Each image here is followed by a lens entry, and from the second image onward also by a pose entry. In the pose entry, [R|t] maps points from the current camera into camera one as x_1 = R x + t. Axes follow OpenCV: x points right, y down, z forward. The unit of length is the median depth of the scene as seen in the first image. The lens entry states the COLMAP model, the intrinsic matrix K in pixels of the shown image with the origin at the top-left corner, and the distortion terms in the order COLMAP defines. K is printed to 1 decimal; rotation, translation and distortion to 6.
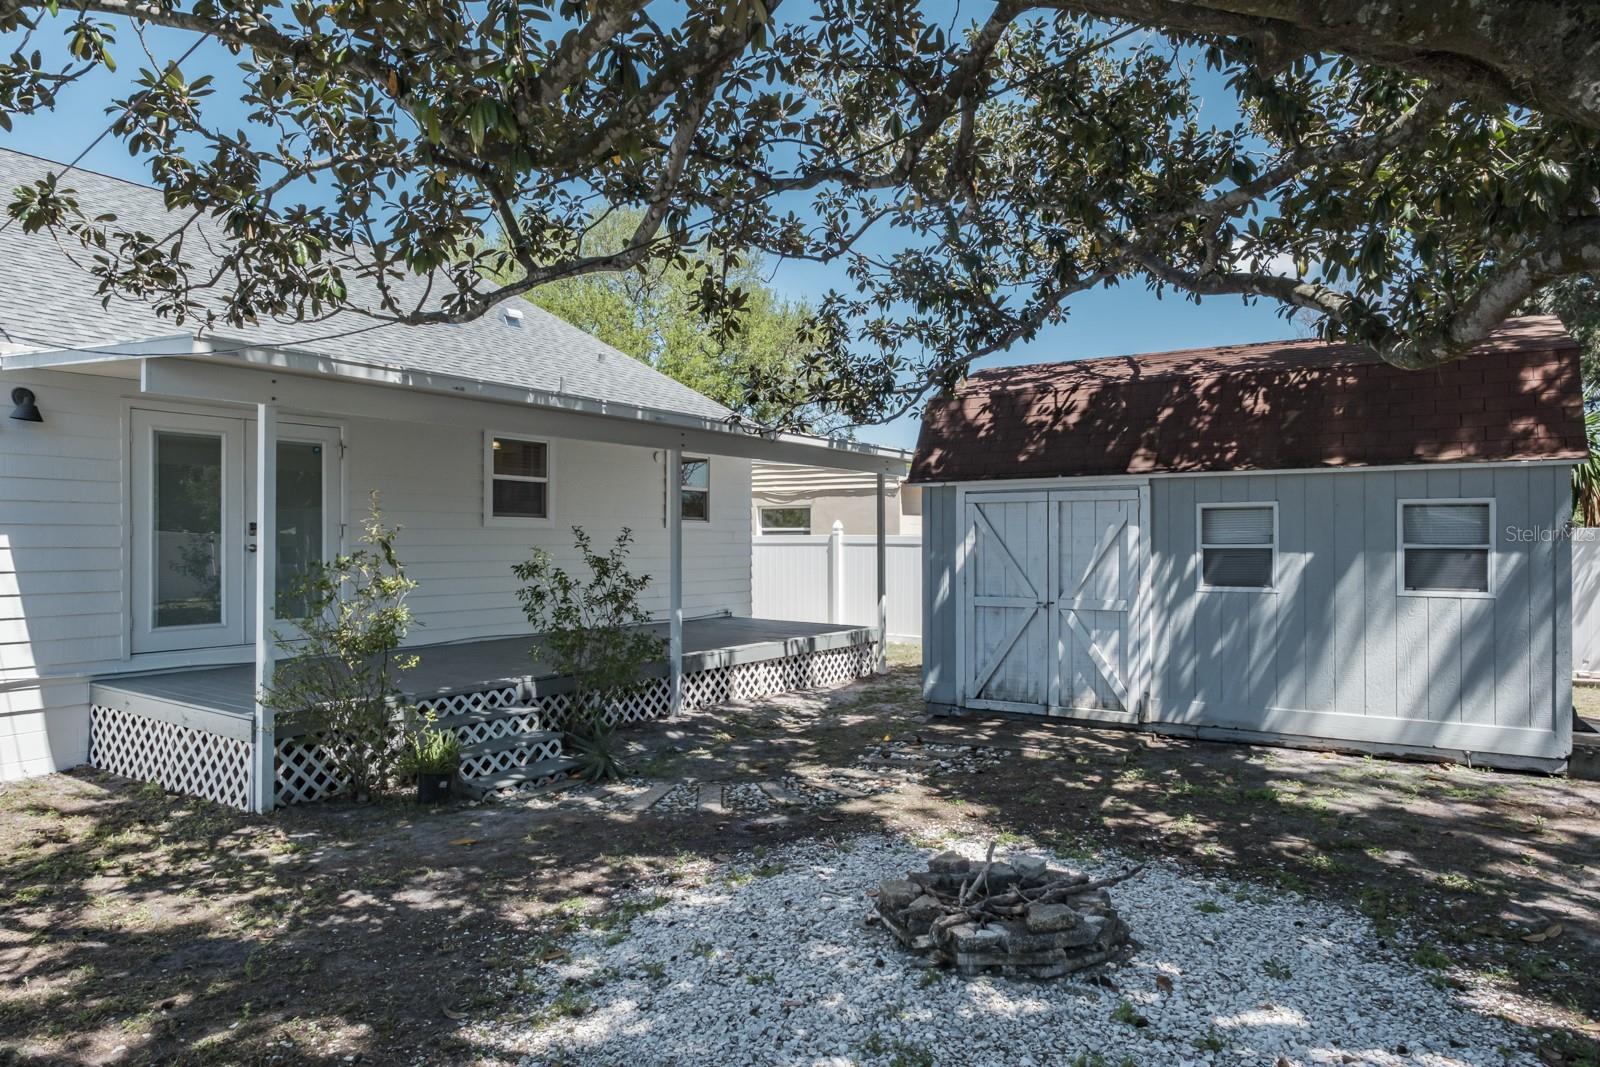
lens RADIAL K [[984.7, 0, 792.1], [0, 984.7, 540.9], [0, 0, 1]] dist [0.000560, 0.000400]
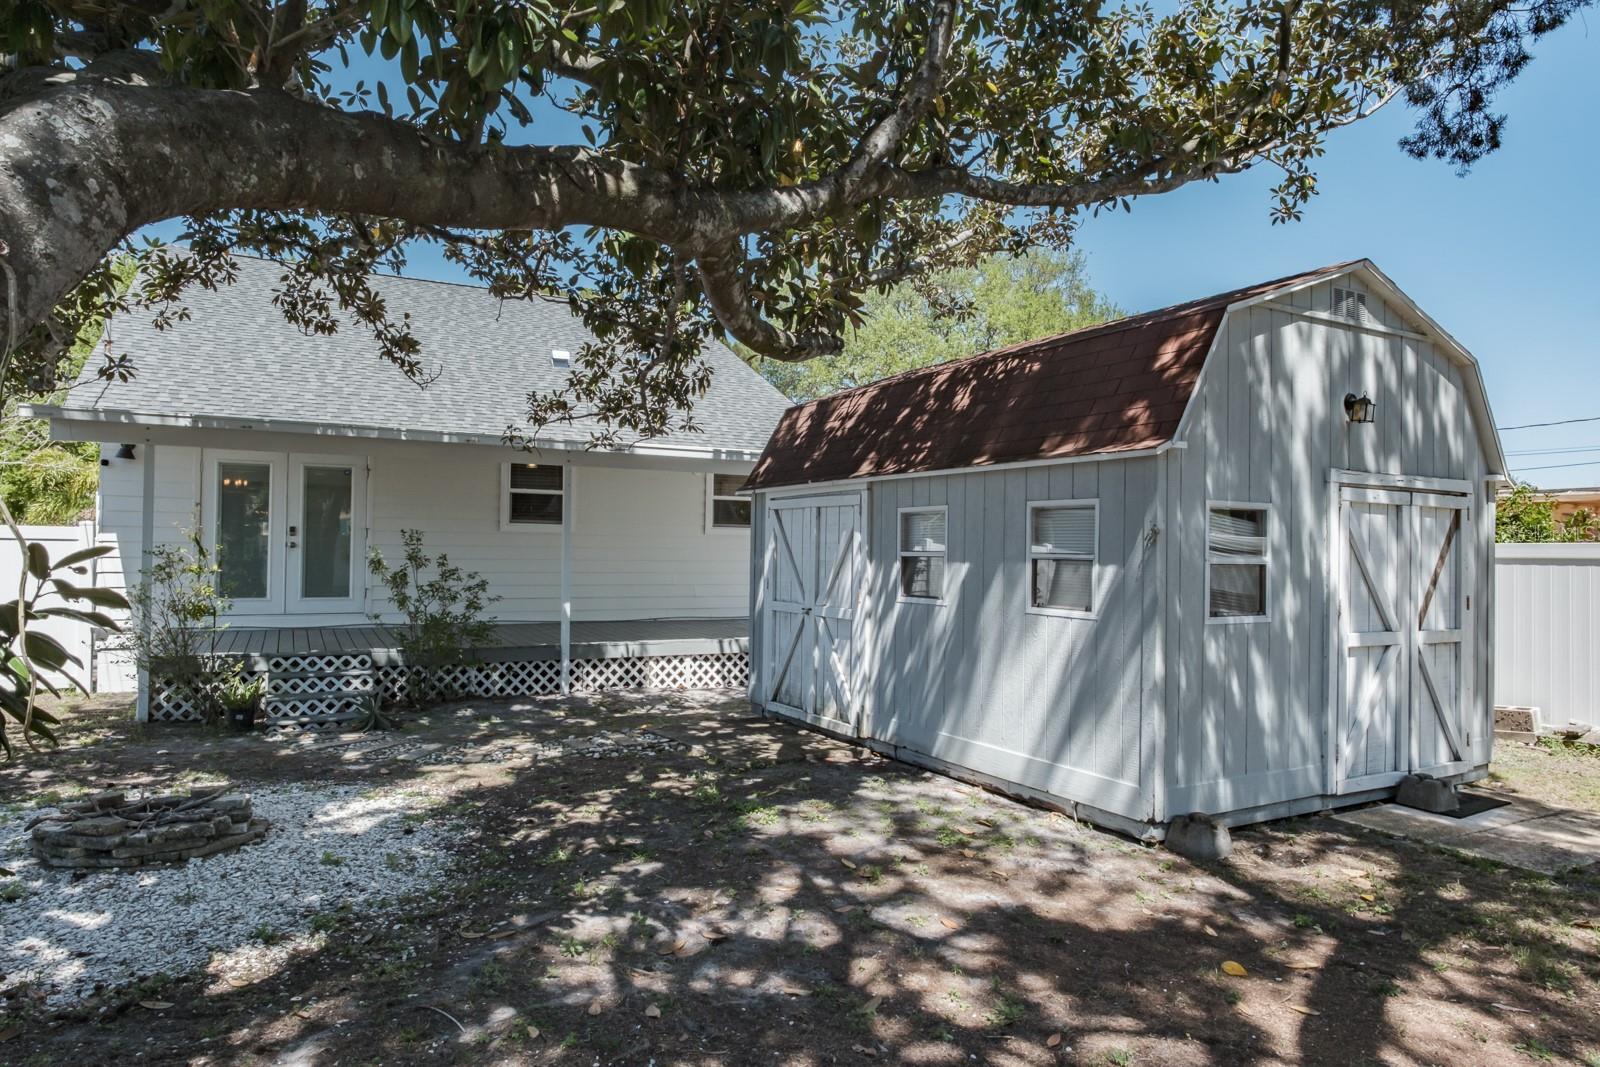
lens RADIAL K [[969.6, 0, 800.0], [0, 969.6, 533.5], [0, 0, 1]] dist [-0.000601, -0.000352]
pose [[0.883375, 0.006348, -0.468624, 0.762945], [-0.015303, 0.999766, -0.015304, 0.001466], [0.468417, 0.020691, 0.883265, 0.137773]]
